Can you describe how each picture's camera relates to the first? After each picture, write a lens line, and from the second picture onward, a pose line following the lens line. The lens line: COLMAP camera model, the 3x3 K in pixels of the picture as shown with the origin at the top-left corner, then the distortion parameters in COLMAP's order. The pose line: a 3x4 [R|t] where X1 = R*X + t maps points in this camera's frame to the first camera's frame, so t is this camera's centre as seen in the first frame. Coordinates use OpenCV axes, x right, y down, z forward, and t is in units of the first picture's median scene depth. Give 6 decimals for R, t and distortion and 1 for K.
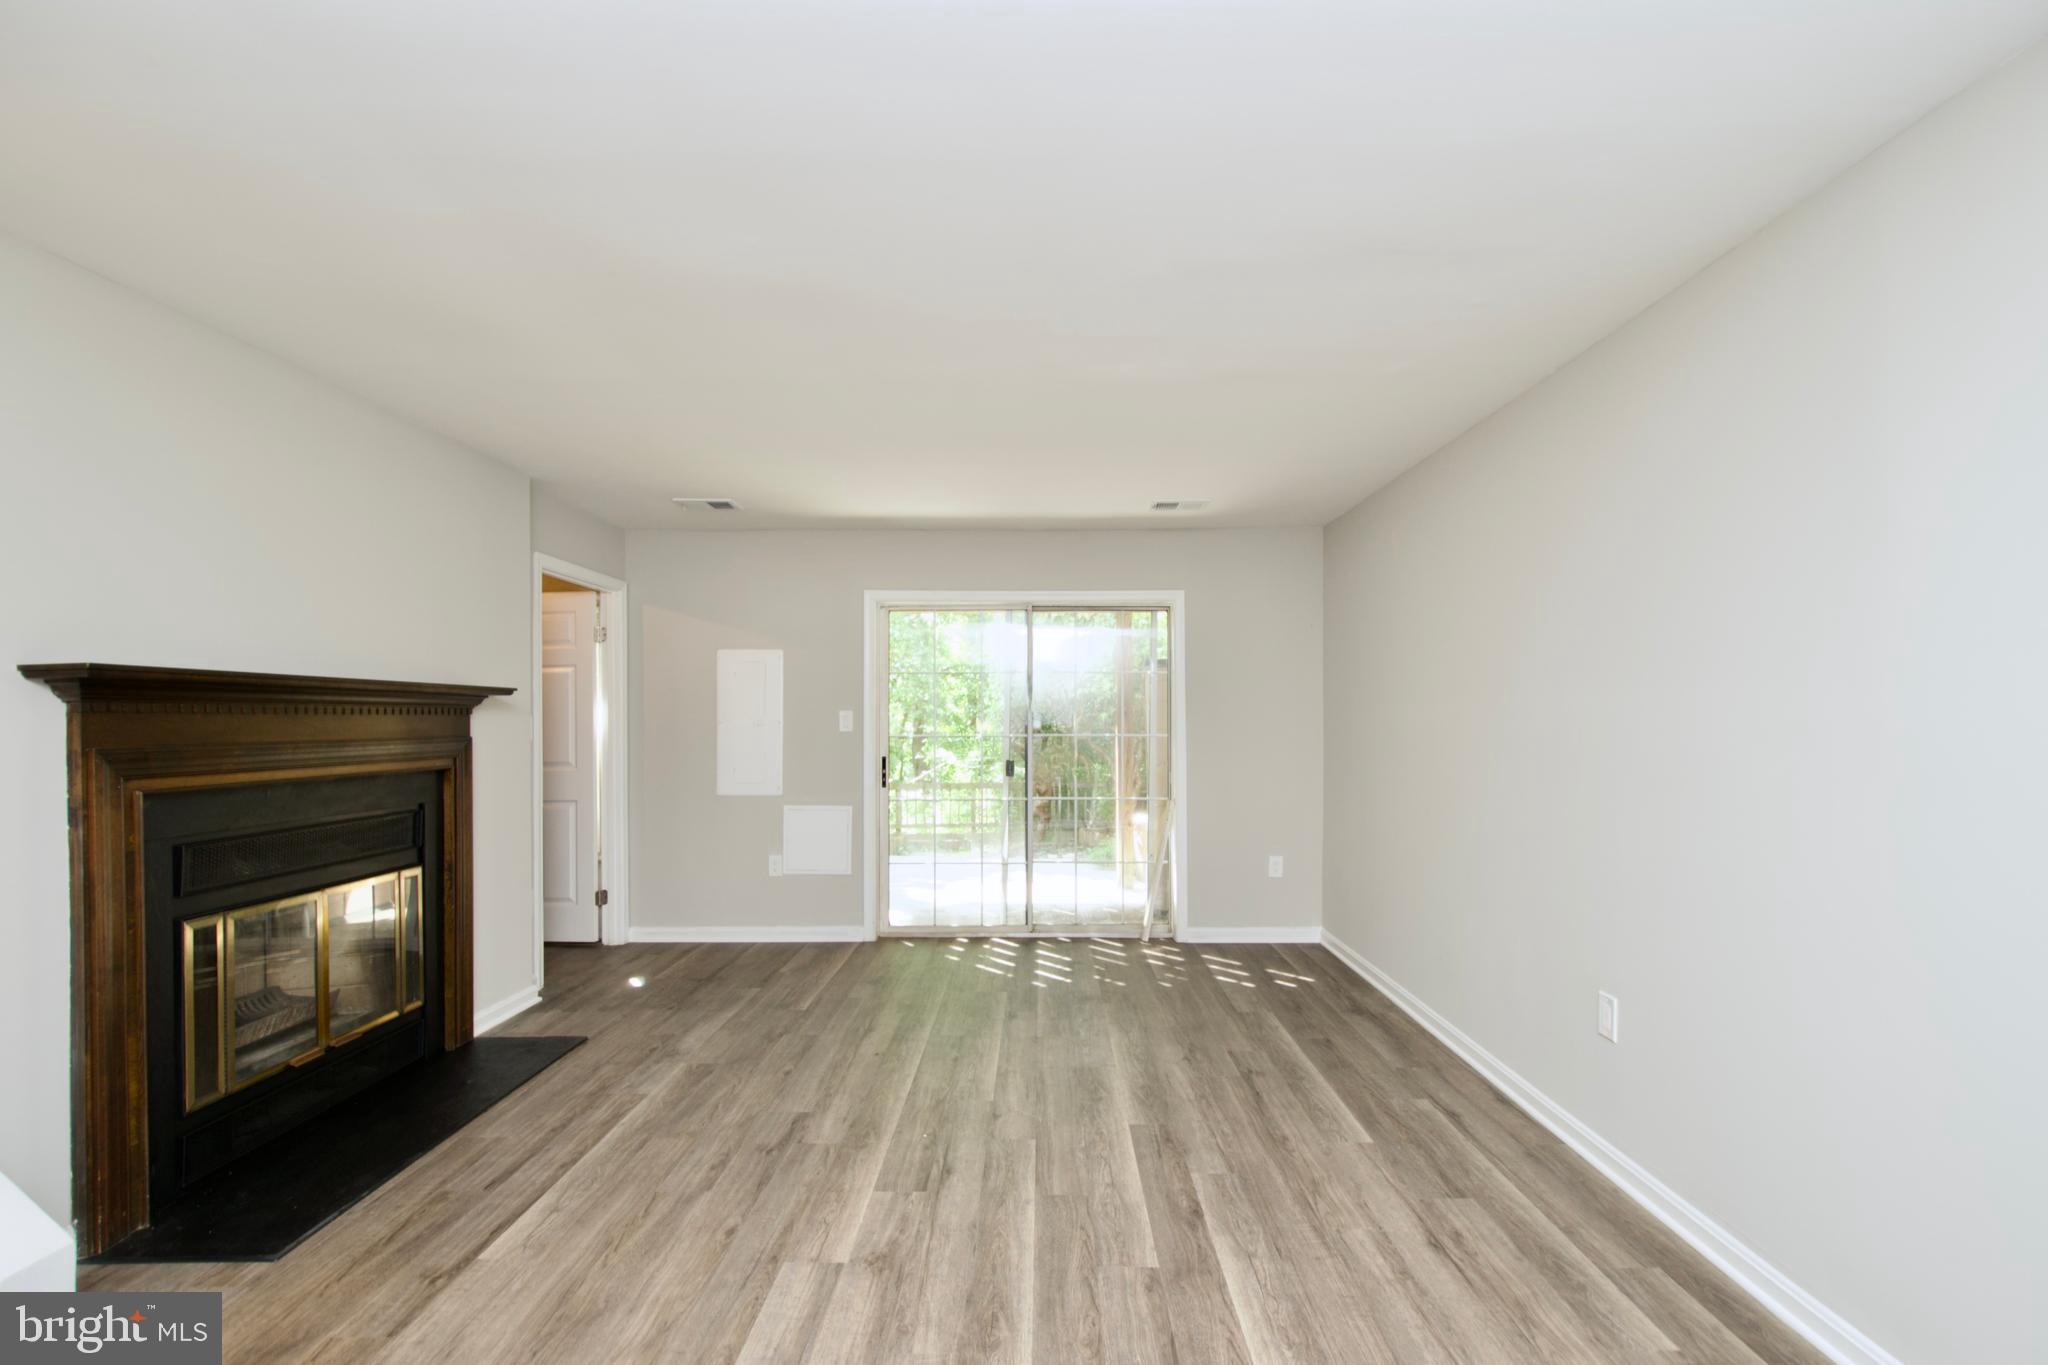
lens RADIAL K [[898.8, 0, 1038.4], [0, 898.8, 712.2], [0, 0, 1]] dist [0.008903, -0.006186]
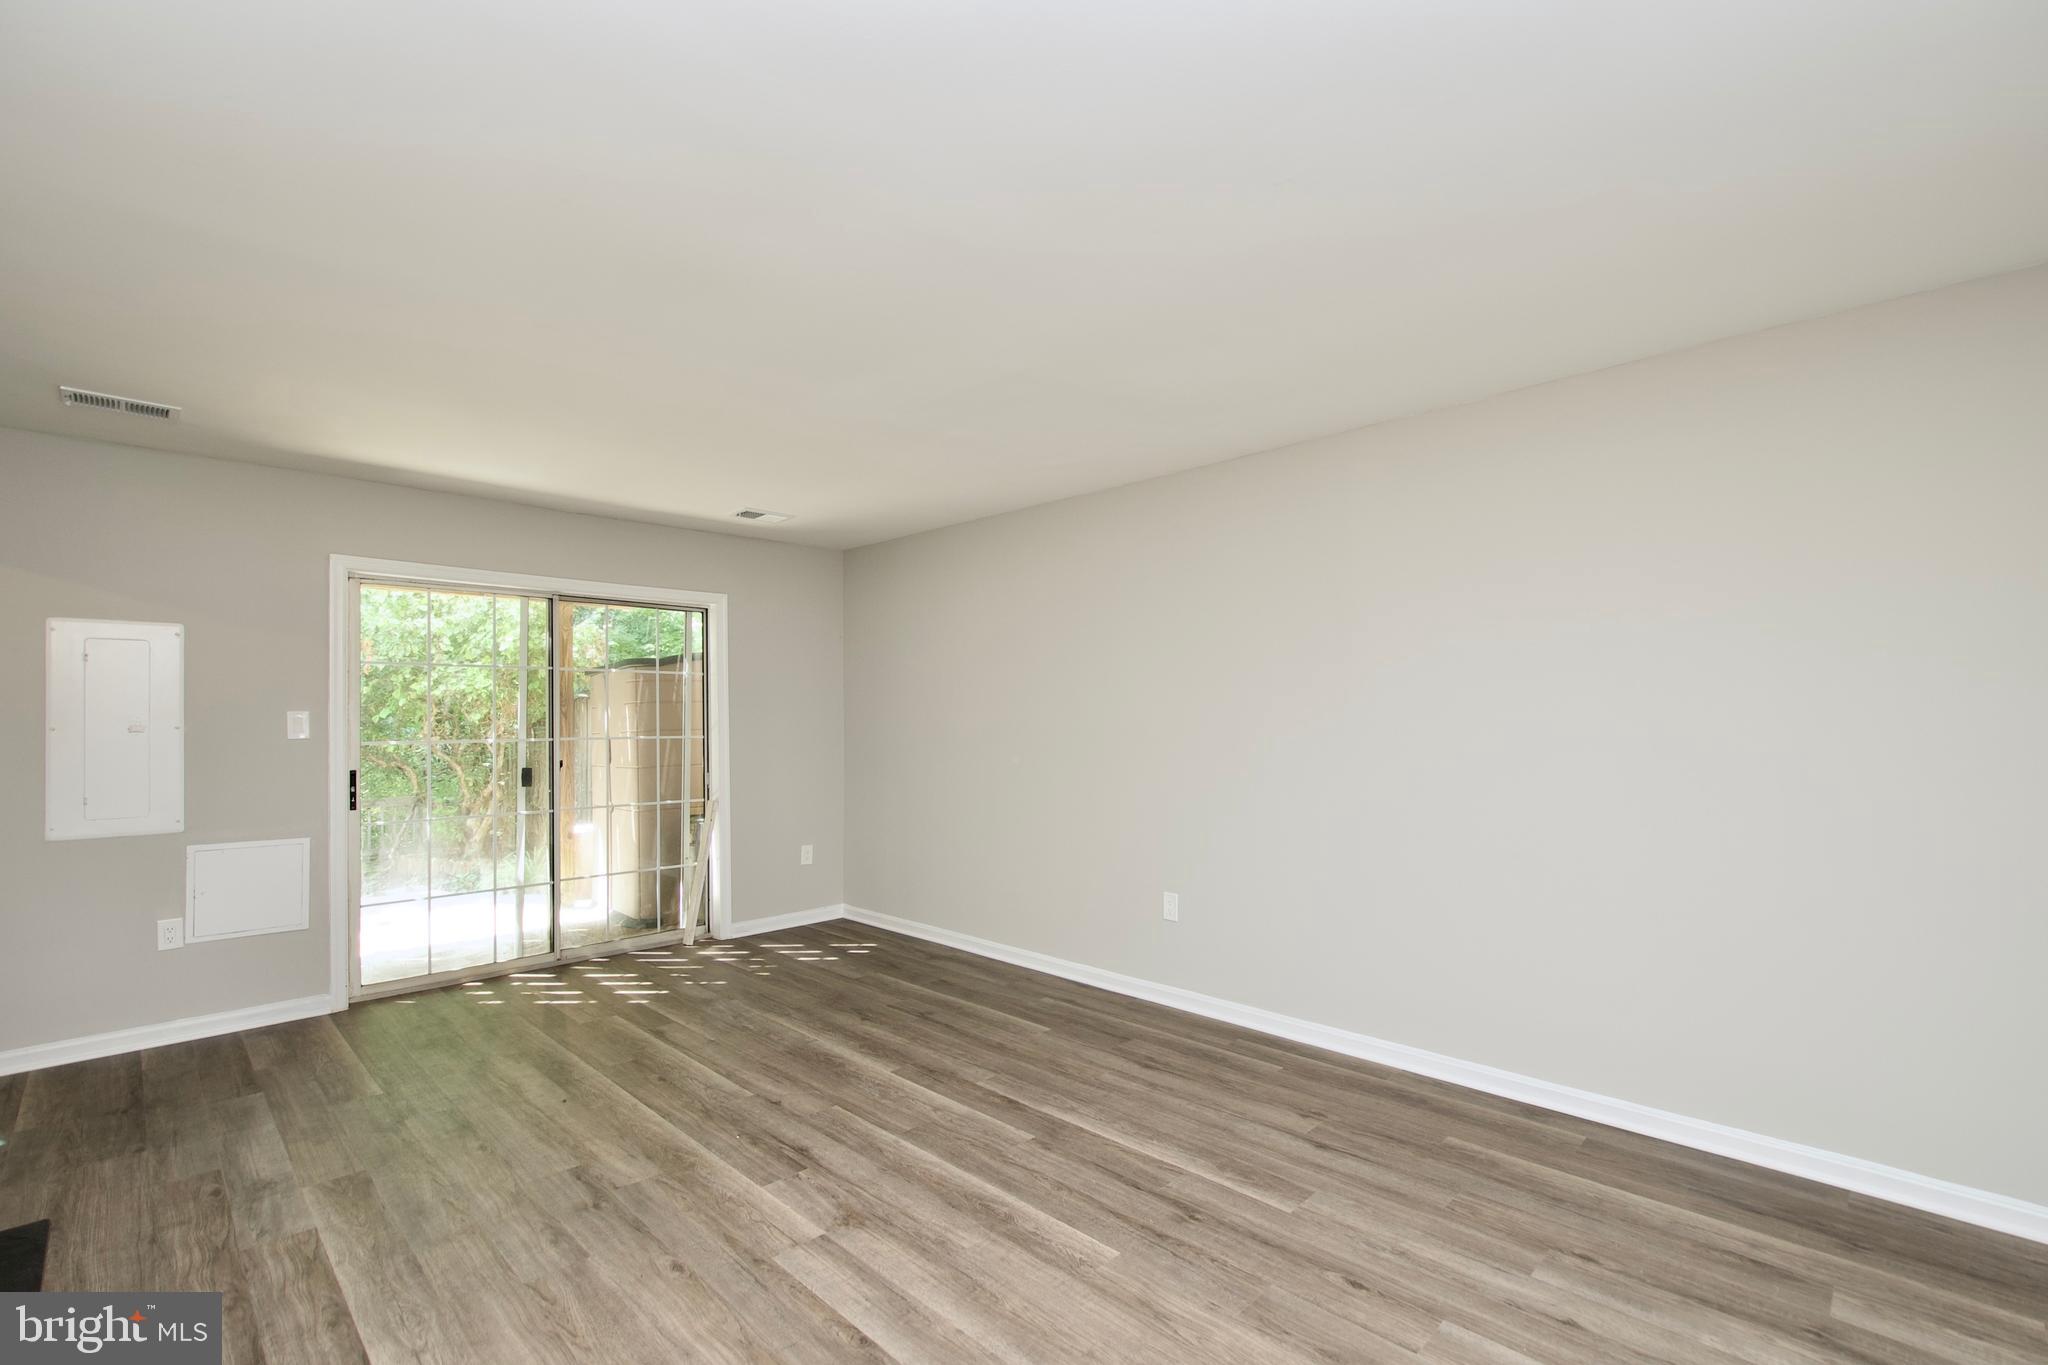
lens RADIAL K [[898.8, 0, 1038.4], [0, 898.8, 712.2], [0, 0, 1]] dist [0.008903, -0.006186]
pose [[0.697698, 0.002334, 0.716388, -0.566146], [-0.000439, 0.999996, -0.002831, 0.001564], [-0.716392, 0.001660, 0.697696, 0.057719]]
